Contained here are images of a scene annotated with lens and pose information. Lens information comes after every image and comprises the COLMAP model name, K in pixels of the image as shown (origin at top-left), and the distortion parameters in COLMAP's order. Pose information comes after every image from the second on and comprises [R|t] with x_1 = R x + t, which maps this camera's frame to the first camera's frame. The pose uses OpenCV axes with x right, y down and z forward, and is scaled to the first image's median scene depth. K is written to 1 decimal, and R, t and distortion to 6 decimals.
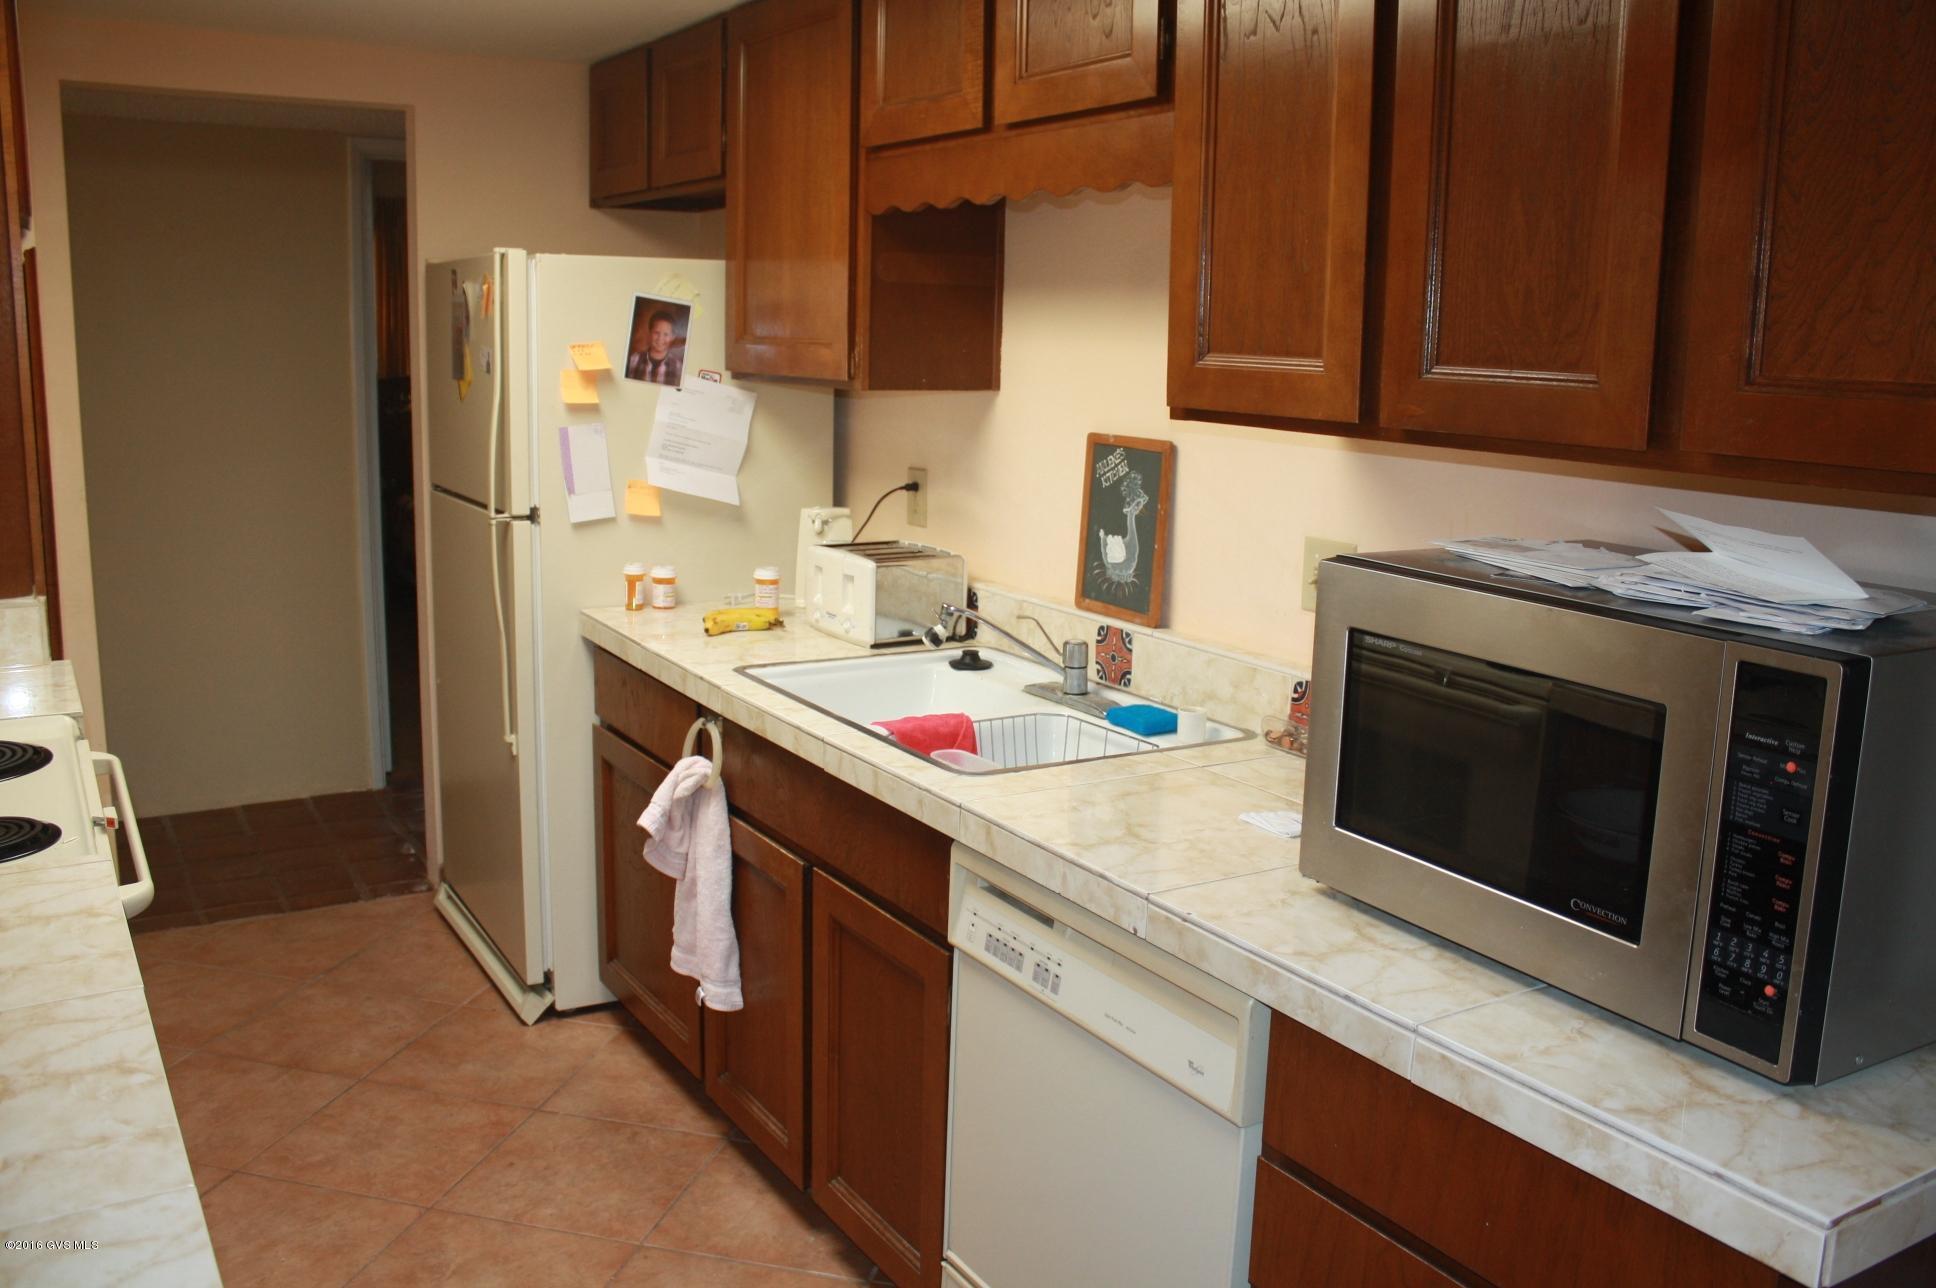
lens RADIAL K [[1639.7, 0, 974.2], [0, 1639.7, 632.6], [0, 0, 1]] dist [-0.122671, 0.064843]
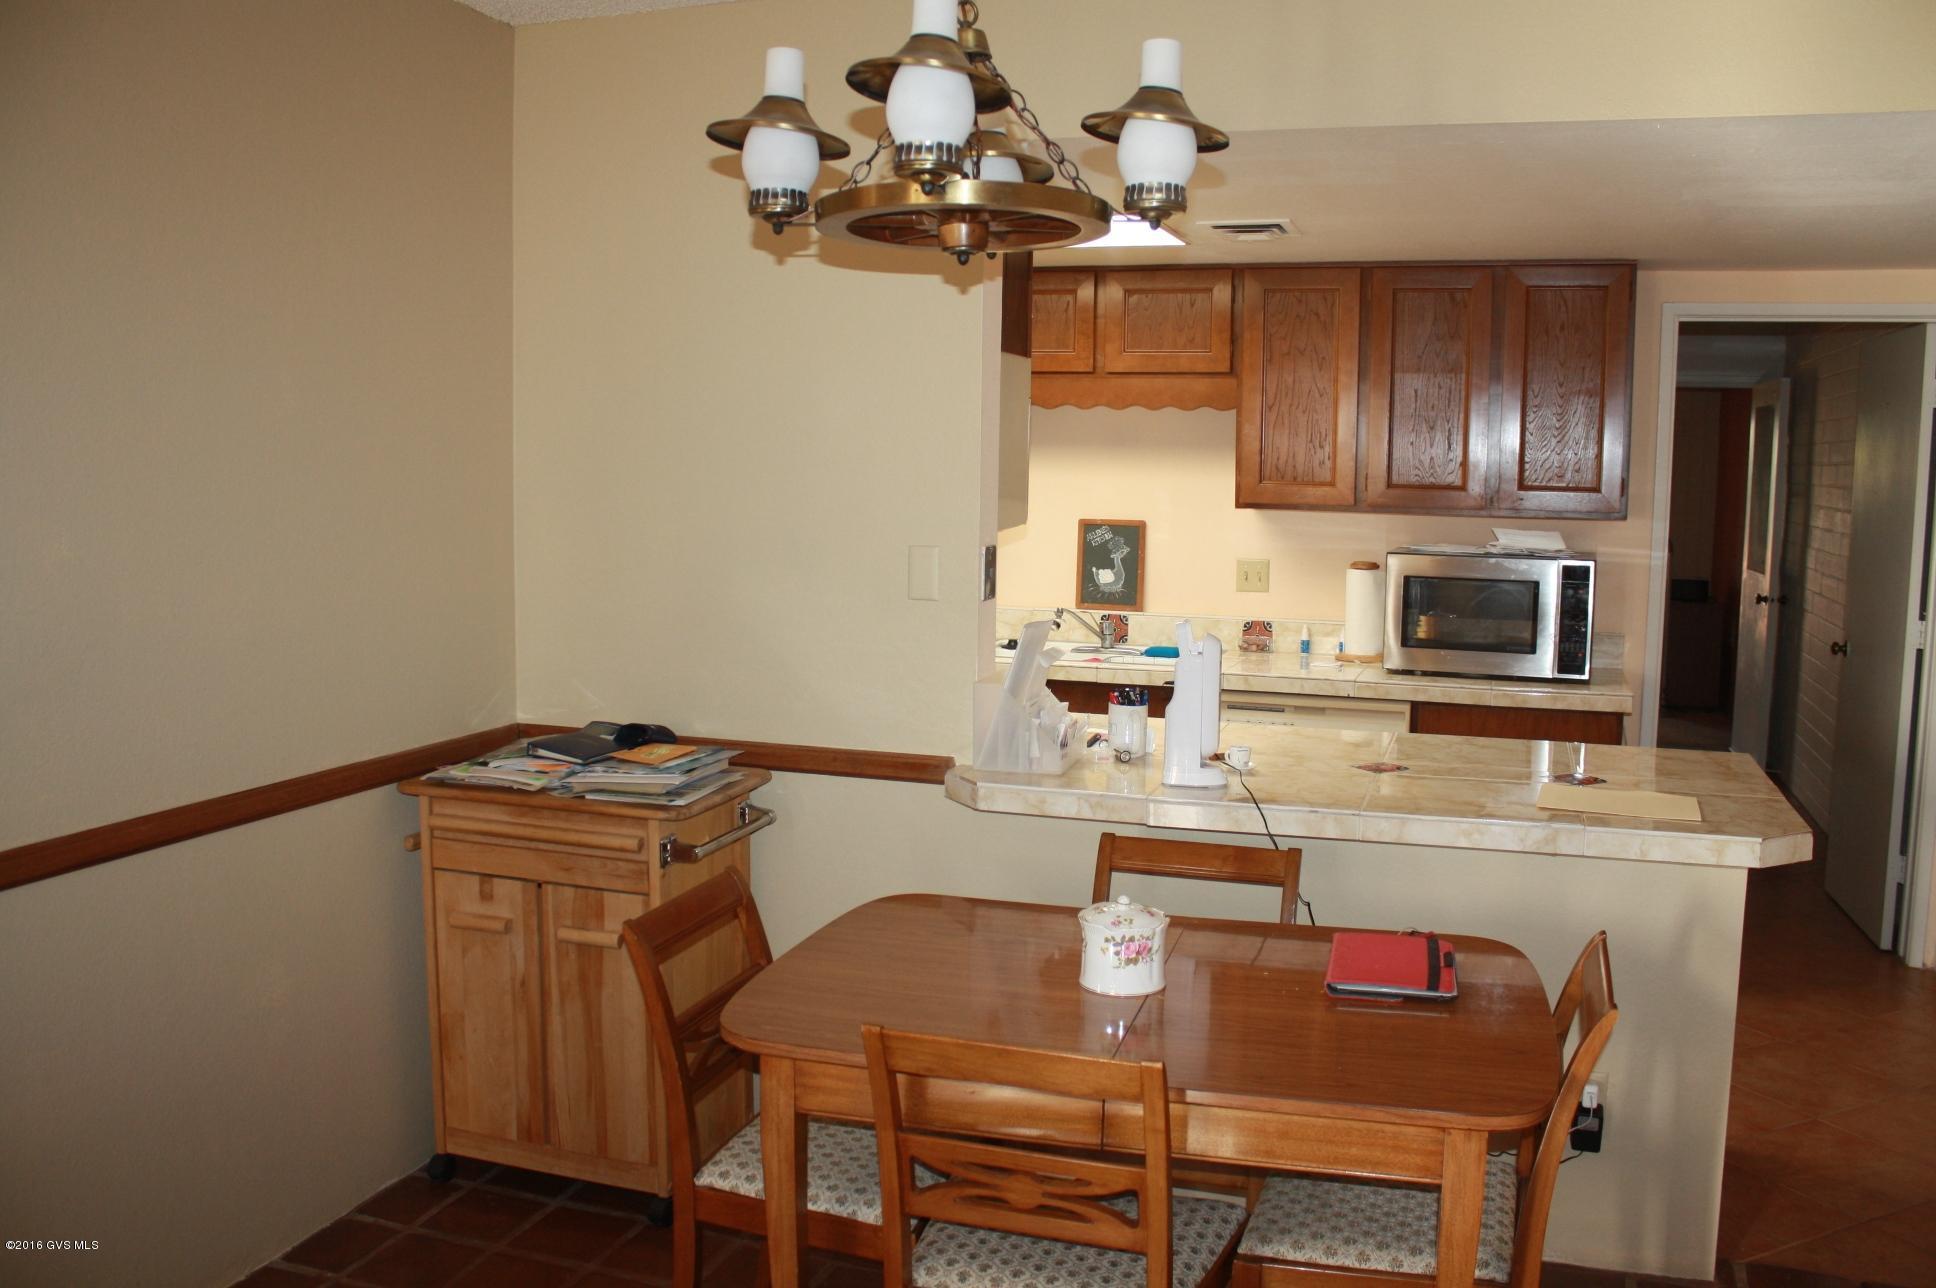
lens RADIAL K [[1639.7, 0, 974.8], [0, 1639.7, 646.6], [0, 0, 1]] dist [-0.122671, 0.064843]
pose [[0.769276, -0.087928, 0.632837, -1.124817], [0.122631, 0.992389, -0.011185, 0.031937], [-0.627038, 0.086209, 0.774204, -0.379069]]
